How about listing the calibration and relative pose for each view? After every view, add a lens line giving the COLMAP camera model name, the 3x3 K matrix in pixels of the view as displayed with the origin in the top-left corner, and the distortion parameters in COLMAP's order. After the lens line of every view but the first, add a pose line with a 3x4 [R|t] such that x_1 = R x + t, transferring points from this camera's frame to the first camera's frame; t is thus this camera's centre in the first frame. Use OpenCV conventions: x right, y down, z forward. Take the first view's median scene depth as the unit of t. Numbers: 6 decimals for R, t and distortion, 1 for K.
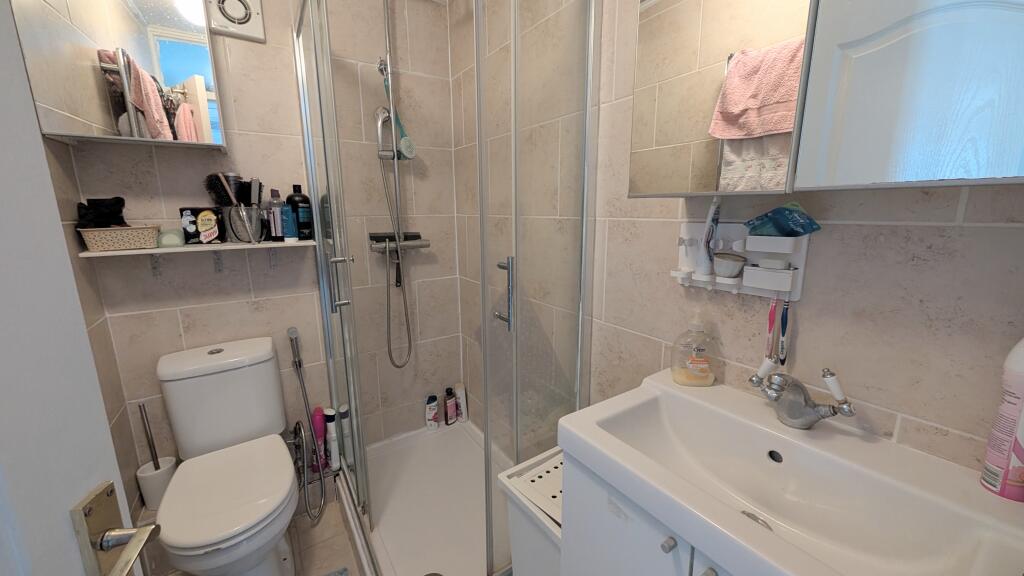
lens RADIAL K [[384.4, 0, 512.7], [0, 384.4, 287.6], [0, 0, 1]] dist [0.001485, 0.000008]
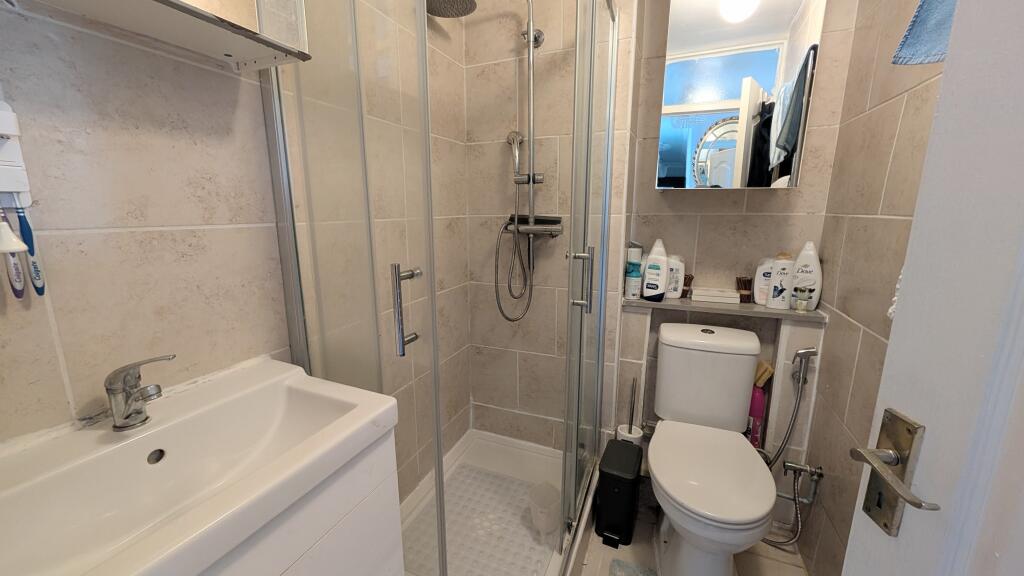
lens RADIAL K [[384.4, 0, 510.7], [0, 384.4, 288.6], [0, 0, 1]] dist [0.001485, 0.000008]
pose [[-0.550343, -0.151458, 0.821087, -0.593373], [0.174318, 0.940895, 0.290397, -0.152735], [-0.816539, 0.302948, -0.491413, 0.778204]]
